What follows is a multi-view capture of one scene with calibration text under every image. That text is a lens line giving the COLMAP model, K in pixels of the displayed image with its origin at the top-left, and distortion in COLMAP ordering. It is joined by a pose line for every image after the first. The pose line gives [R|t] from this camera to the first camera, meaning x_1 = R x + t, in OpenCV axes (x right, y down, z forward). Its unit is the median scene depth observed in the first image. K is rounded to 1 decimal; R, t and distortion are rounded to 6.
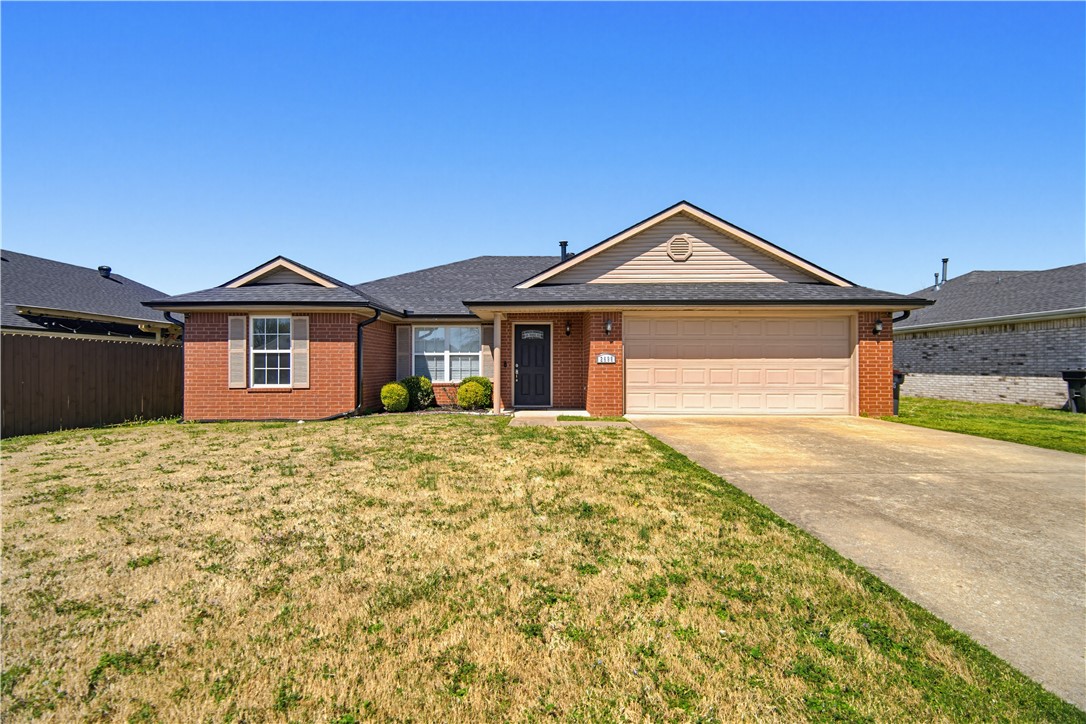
lens RADIAL K [[488.4, 0, 550.4], [0, 488.4, 367.1], [0, 0, 1]] dist [0.014084, -0.003364]
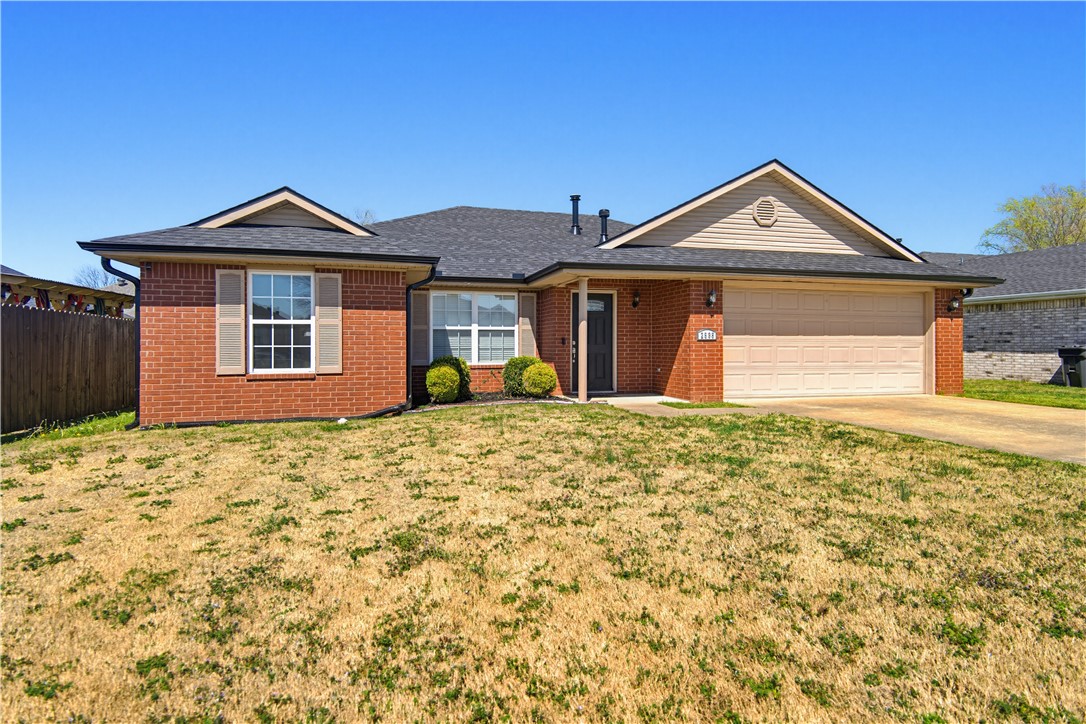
lens RADIAL K [[549.7, 0, 550.7], [0, 549.7, 351.1], [0, 0, 1]] dist [0.014603, 0.000679]
pose [[0.964150, -0.002521, 0.265346, -0.398801], [-0.000516, 0.999935, 0.011374, 0.000558], [-0.265357, -0.011103, 0.964086, 0.132866]]
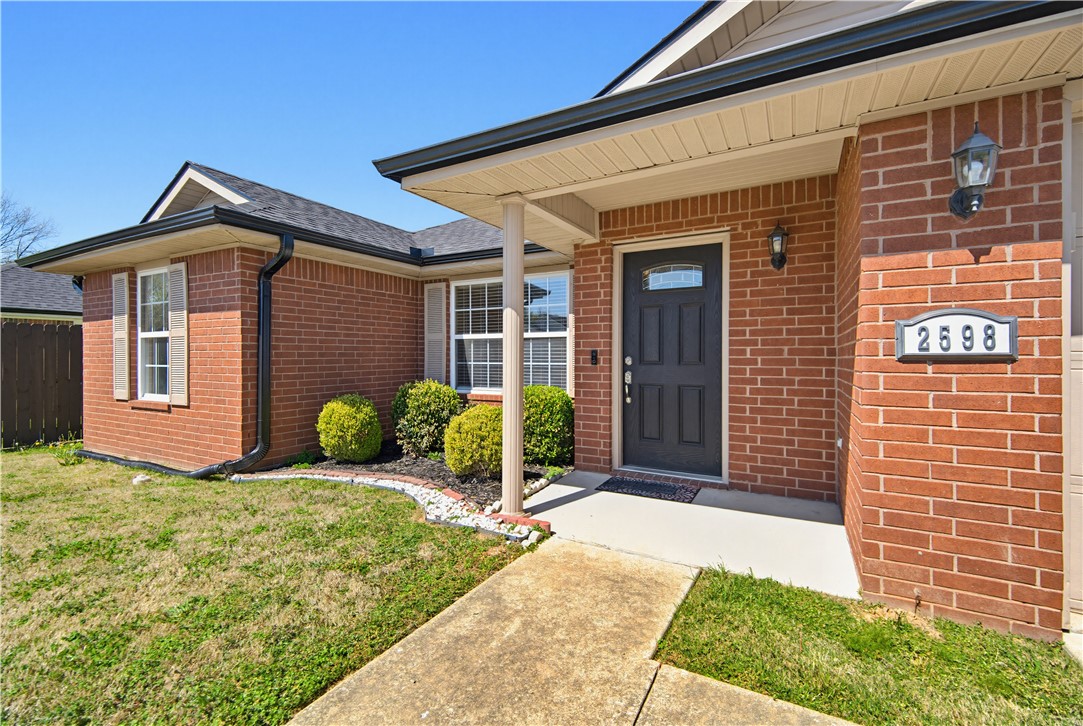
lens RADIAL K [[487.0, 0, 534.4], [0, 487.0, 358.5], [0, 0, 1]] dist [0.014084, -0.003364]
pose [[0.871075, 0.003009, -0.491141, 0.060740], [0.000301, 0.999978, 0.006660, -0.008701], [0.491150, -0.005949, 0.871055, 0.715849]]
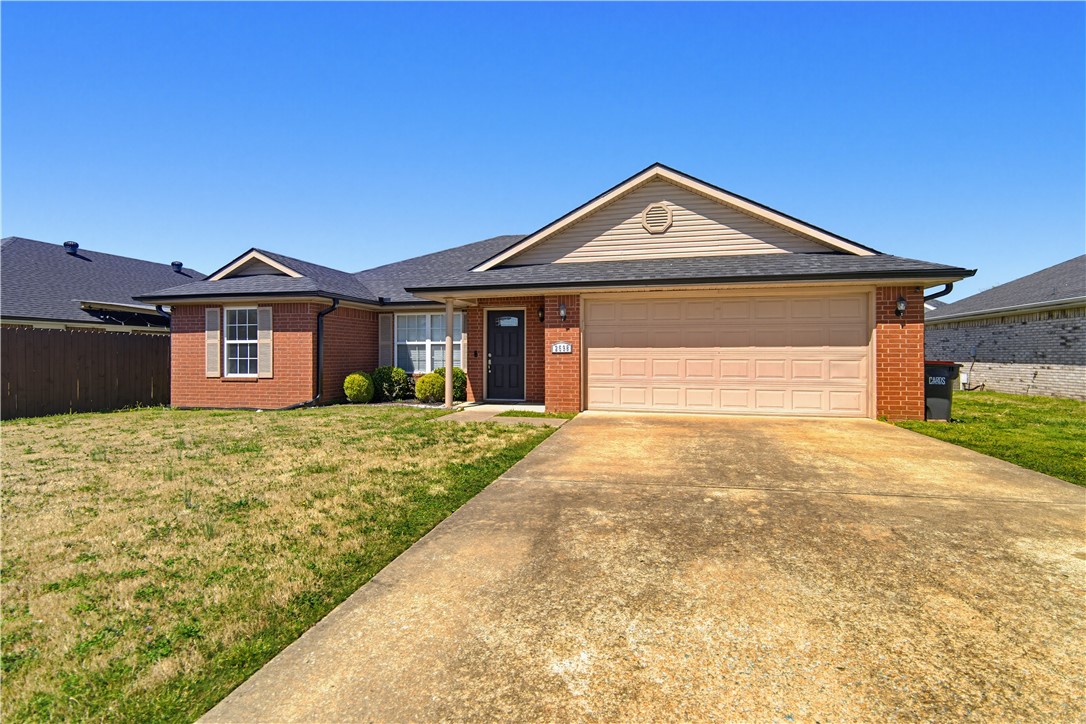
lens RADIAL K [[549.7, 0, 551.1], [0, 549.7, 356.0], [0, 0, 1]] dist [0.014603, 0.000679]
pose [[0.975092, 0.000075, -0.221802, 0.308763], [0.000038, 1.000000, 0.000506, -0.002559], [0.221802, -0.000501, 0.975092, 0.019344]]
